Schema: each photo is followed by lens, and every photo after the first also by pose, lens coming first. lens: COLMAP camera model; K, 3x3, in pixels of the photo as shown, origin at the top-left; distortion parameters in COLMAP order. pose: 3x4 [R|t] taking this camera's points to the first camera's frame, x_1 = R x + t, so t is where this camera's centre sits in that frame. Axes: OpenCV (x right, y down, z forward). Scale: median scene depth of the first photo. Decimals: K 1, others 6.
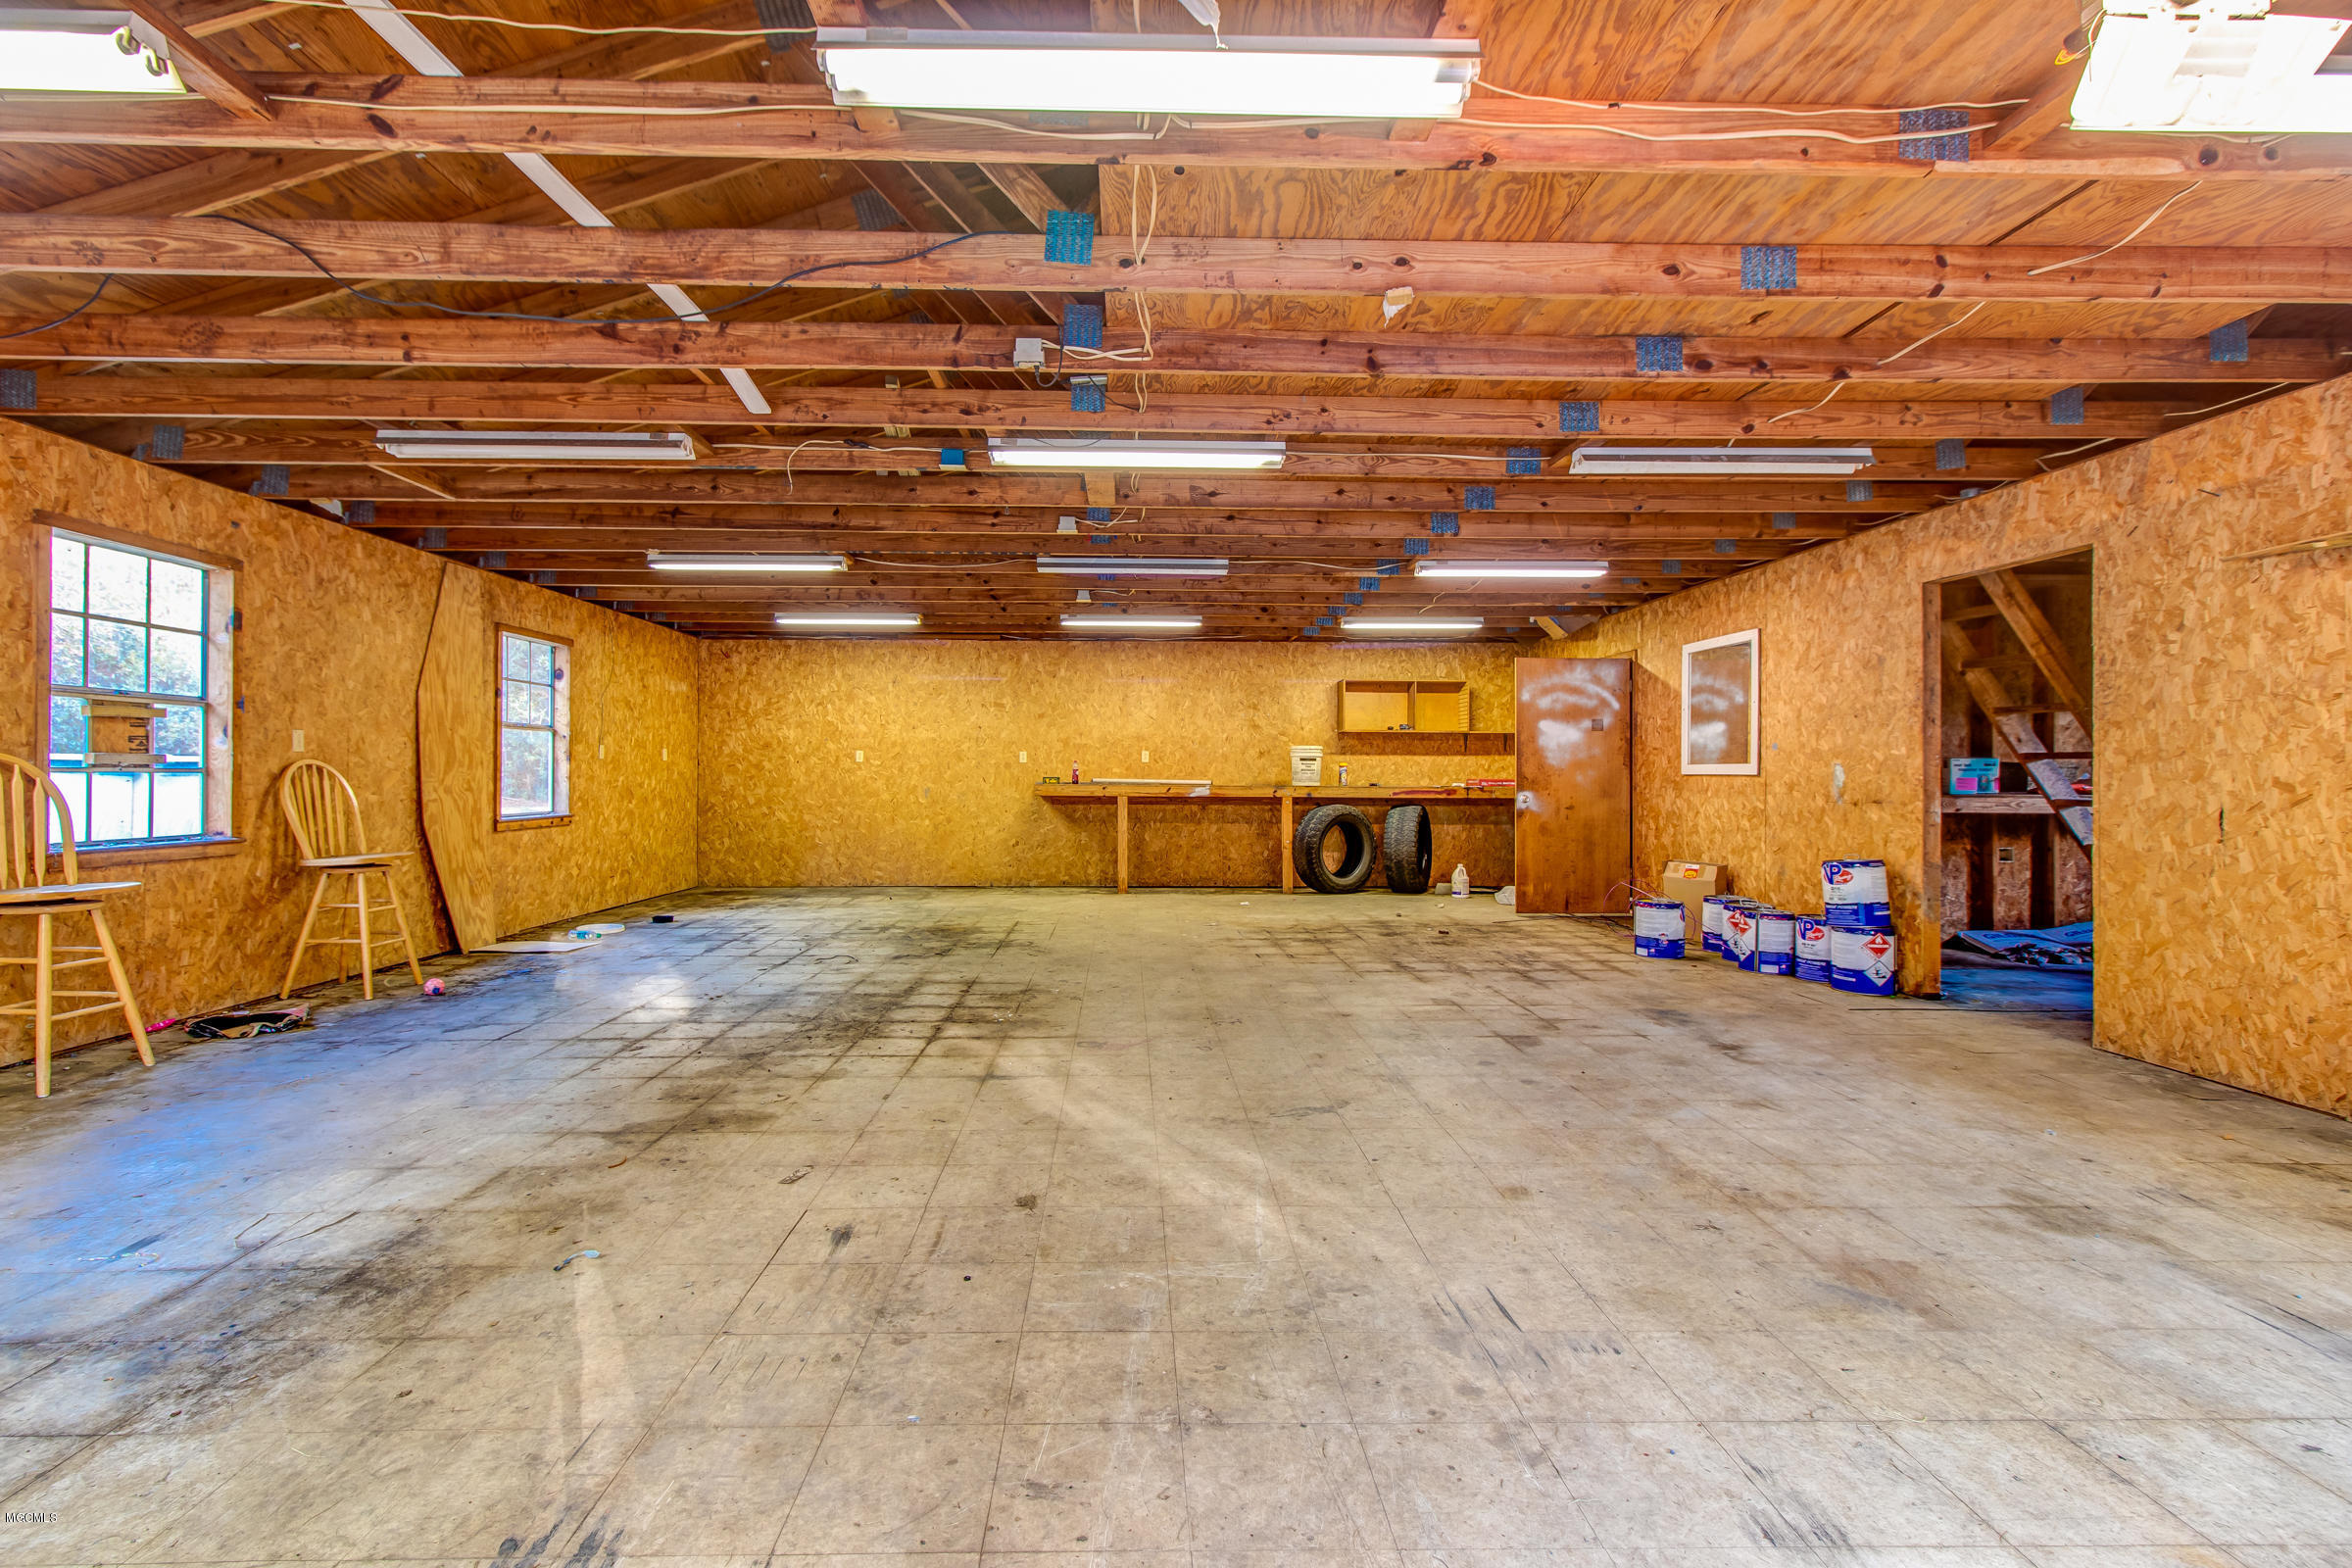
lens RADIAL K [[1082.6, 0, 1155.2], [0, 1082.6, 773.9], [0, 0, 1]] dist [0.004612, 0.000480]
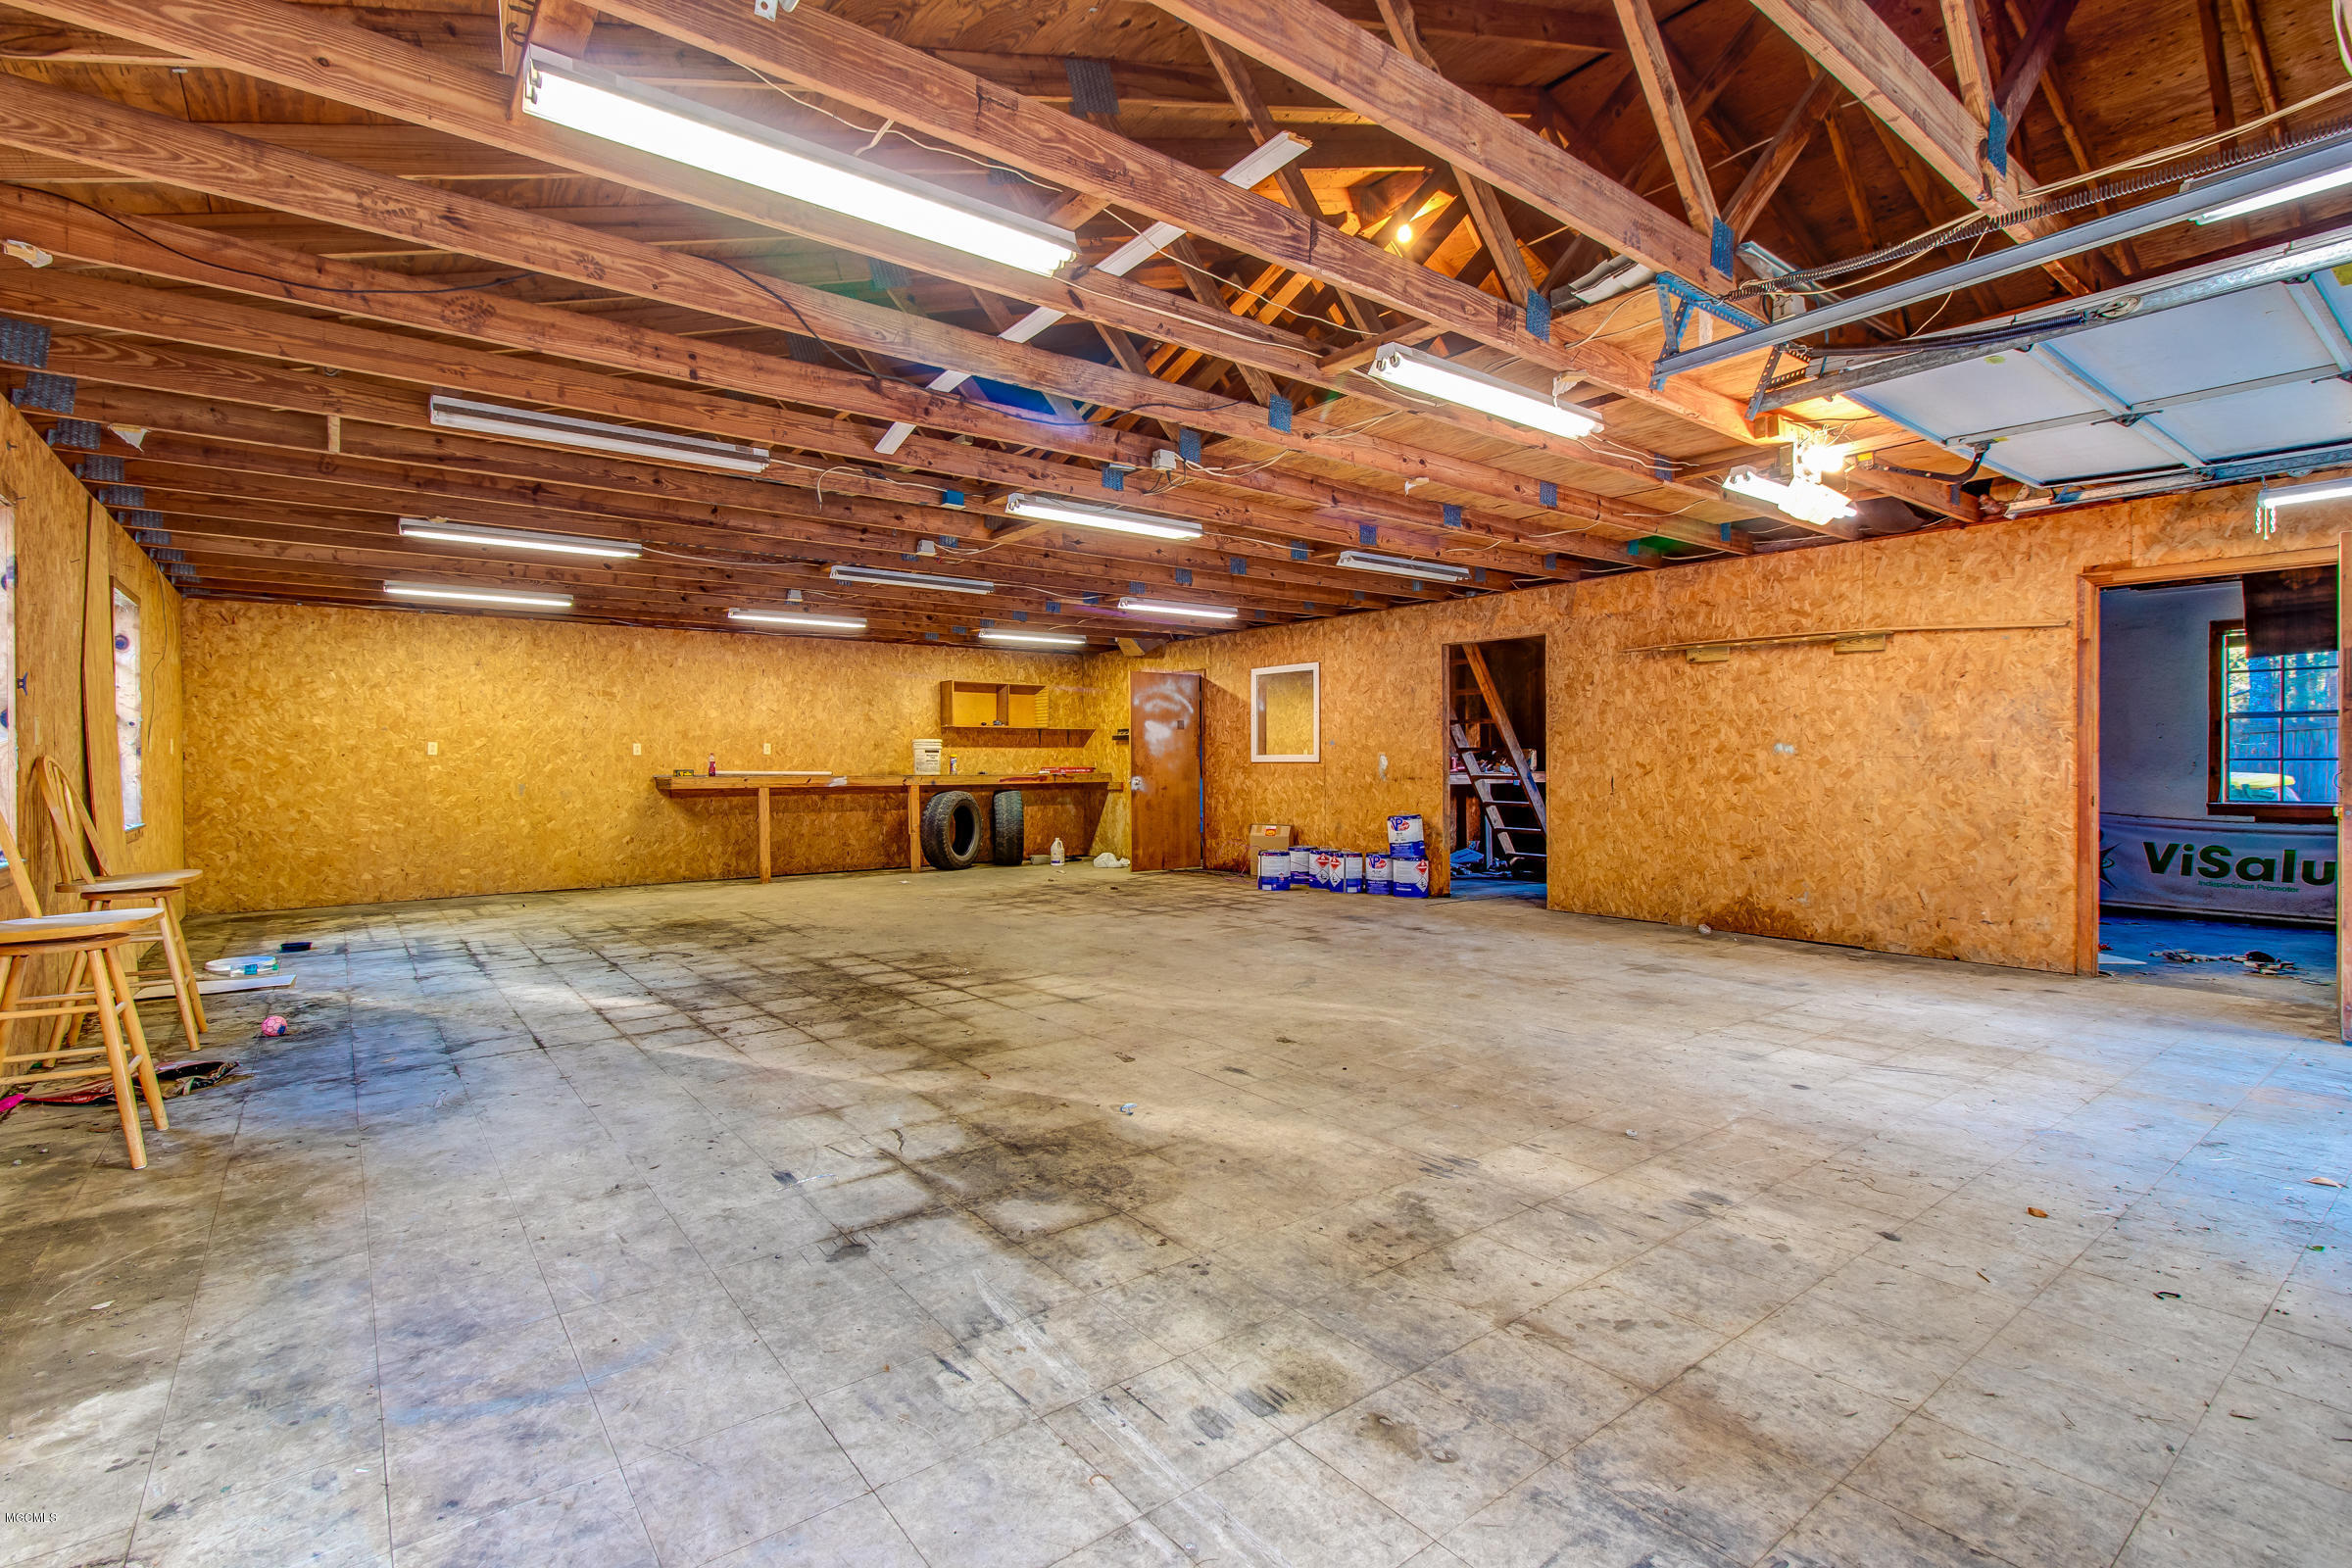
lens RADIAL K [[1082.6, 0, 1155.2], [0, 1082.6, 773.9], [0, 0, 1]] dist [0.004612, 0.000480]
pose [[0.811928, -0.013759, 0.583595, -0.619594], [0.008057, 0.999891, 0.012365, -0.003700], [-0.583701, -0.005337, 0.811951, -0.078849]]
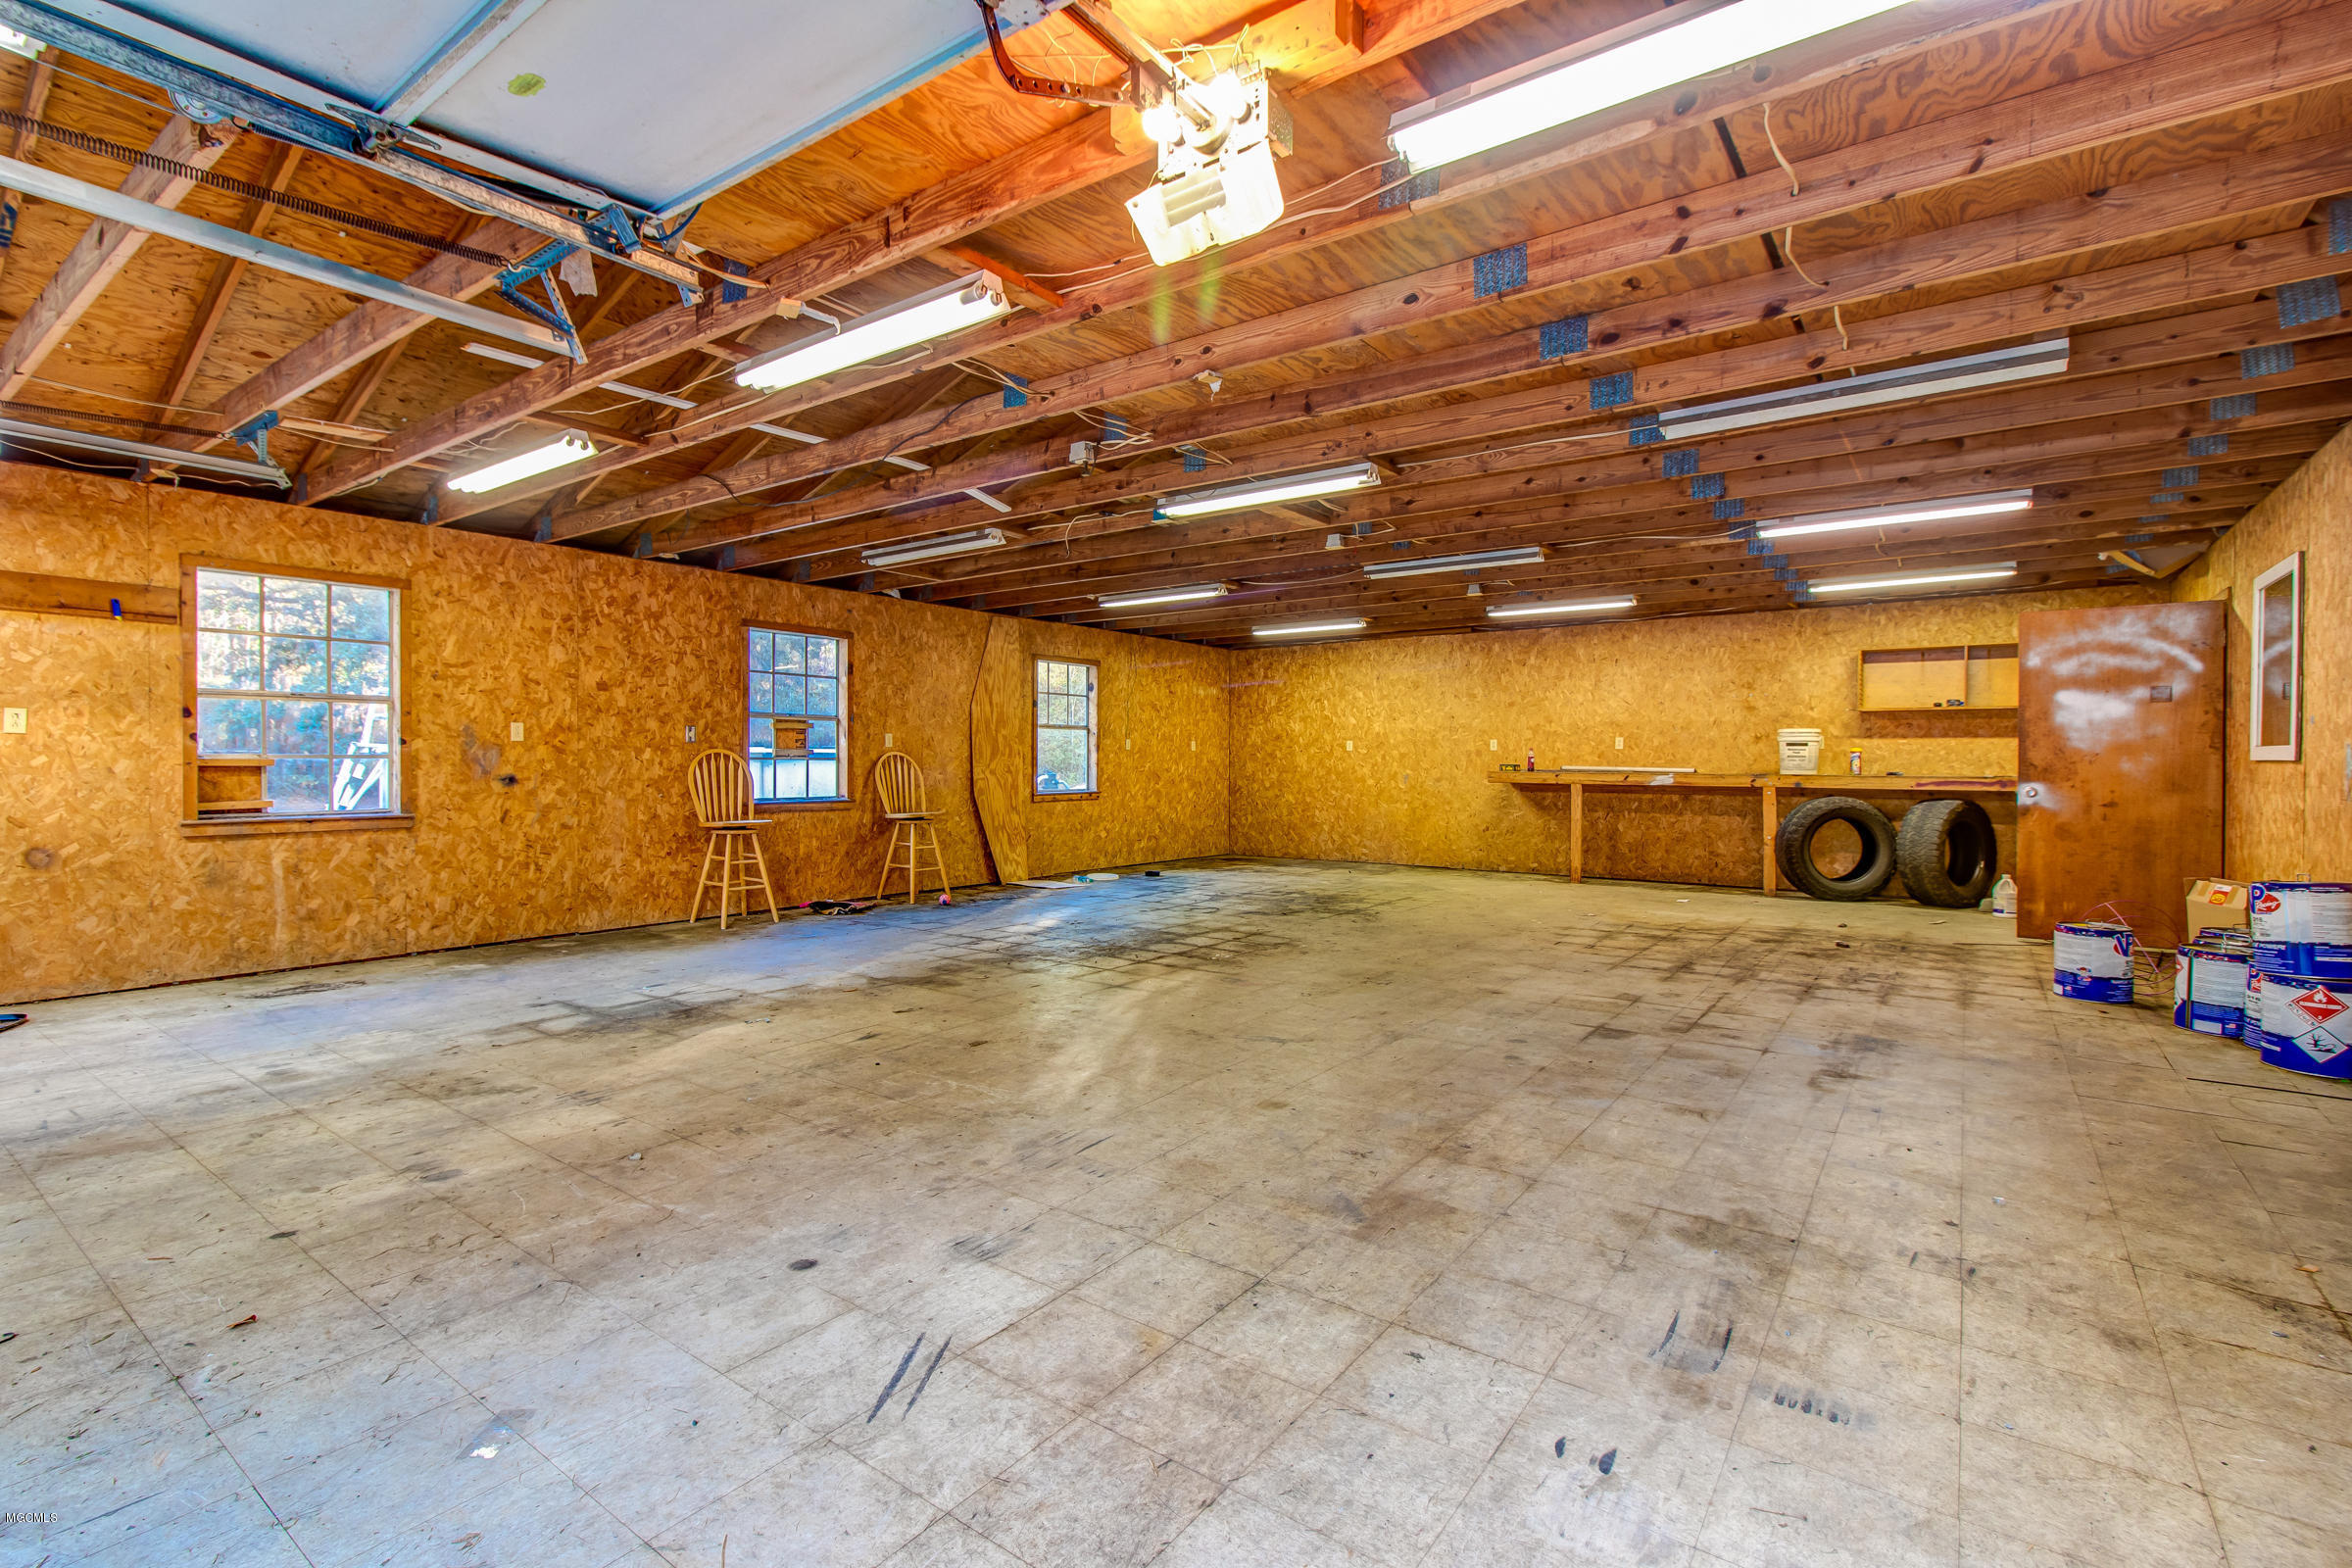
lens RADIAL K [[1082.6, 0, 1155.2], [0, 1082.6, 773.9], [0, 0, 1]] dist [0.004612, 0.000480]
pose [[0.783797, 0.006533, -0.620983, 0.533769], [-0.000067, 0.999946, 0.010435, 0.002602], [0.621017, -0.008137, 0.783755, -0.012953]]
